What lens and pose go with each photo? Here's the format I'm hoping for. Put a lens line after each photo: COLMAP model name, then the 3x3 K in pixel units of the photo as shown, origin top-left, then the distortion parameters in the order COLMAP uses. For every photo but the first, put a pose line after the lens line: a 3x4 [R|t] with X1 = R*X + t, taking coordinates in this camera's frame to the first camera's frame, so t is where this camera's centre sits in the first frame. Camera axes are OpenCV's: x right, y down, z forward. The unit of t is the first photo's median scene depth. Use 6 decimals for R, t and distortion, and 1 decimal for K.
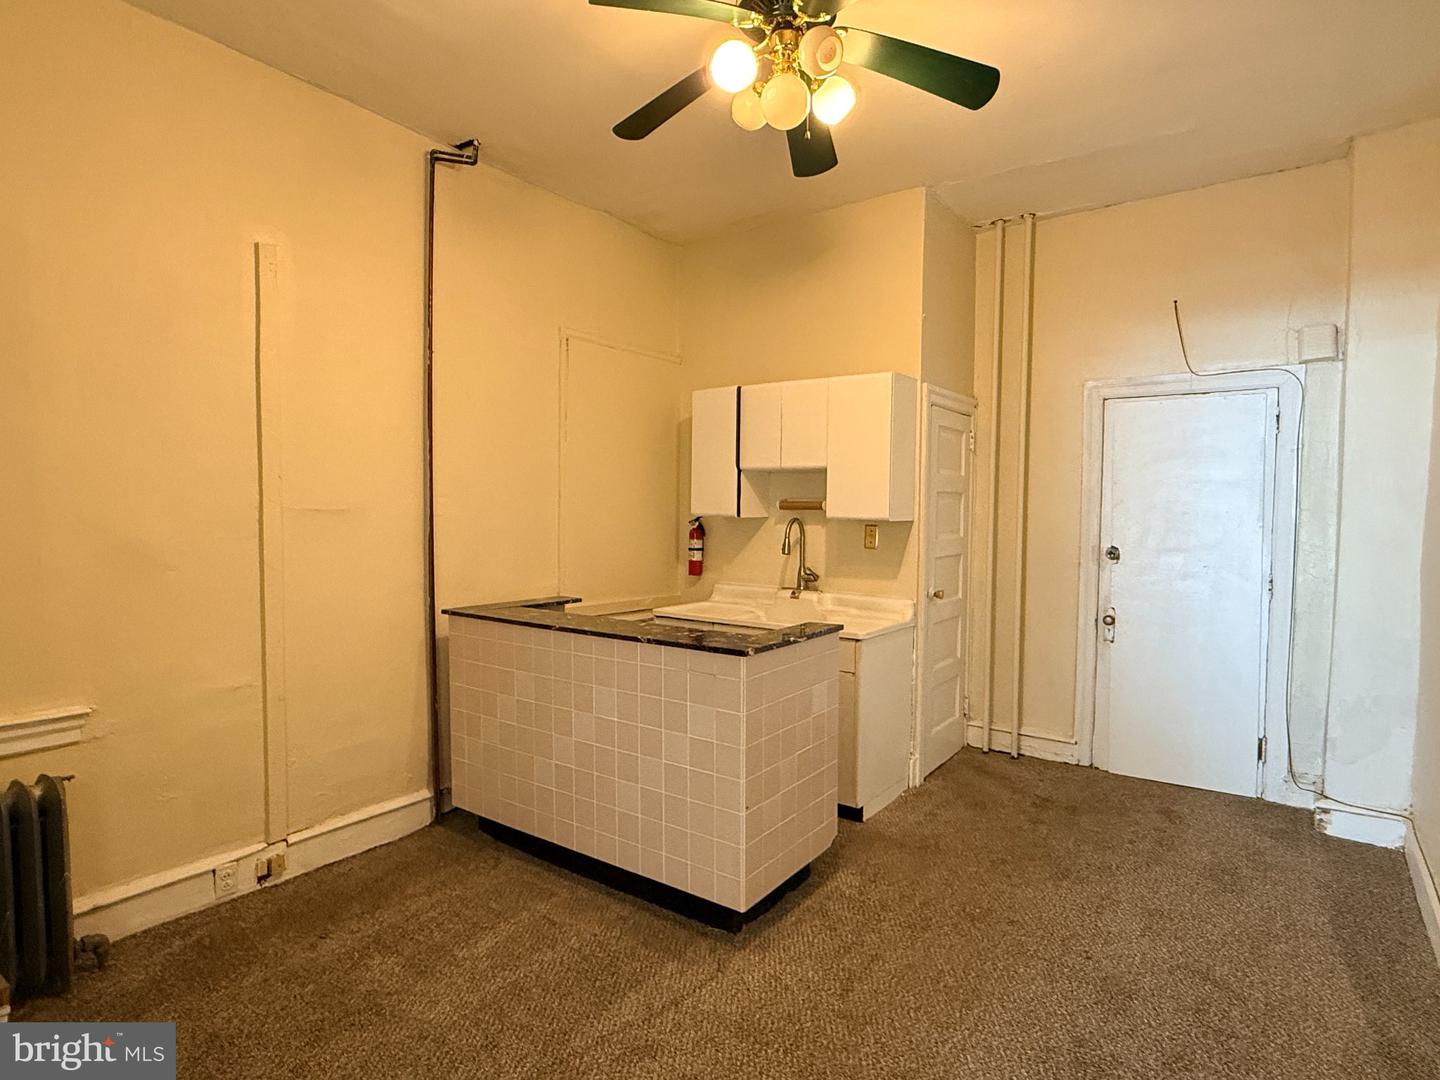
lens RADIAL K [[782.6, 0, 717.5], [0, 782.6, 539.3], [0, 0, 1]] dist [-0.000206, 0.000003]
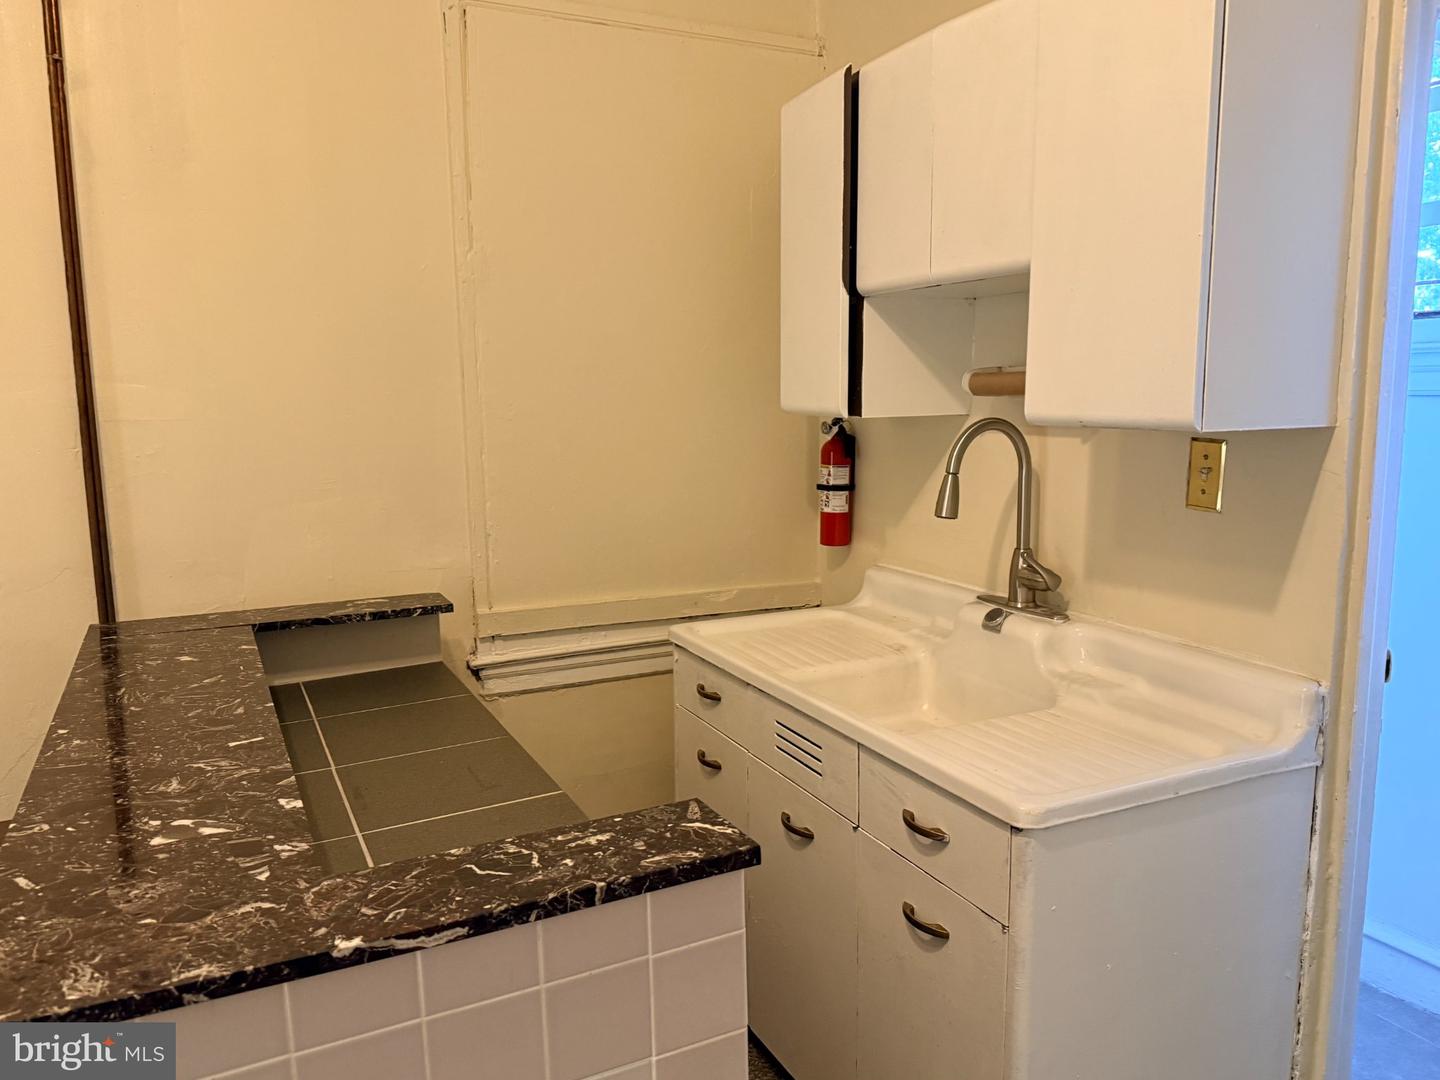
lens RADIAL K [[1070.2, 0, 722.2], [0, 1070.2, 543.8], [0, 0, 1]] dist [0.024387, -0.001448]
pose [[0.885983, 0.050138, -0.461000, 0.219725], [-0.001495, 0.994441, 0.105281, -0.021298], [0.463716, -0.092588, 0.881133, 0.482483]]
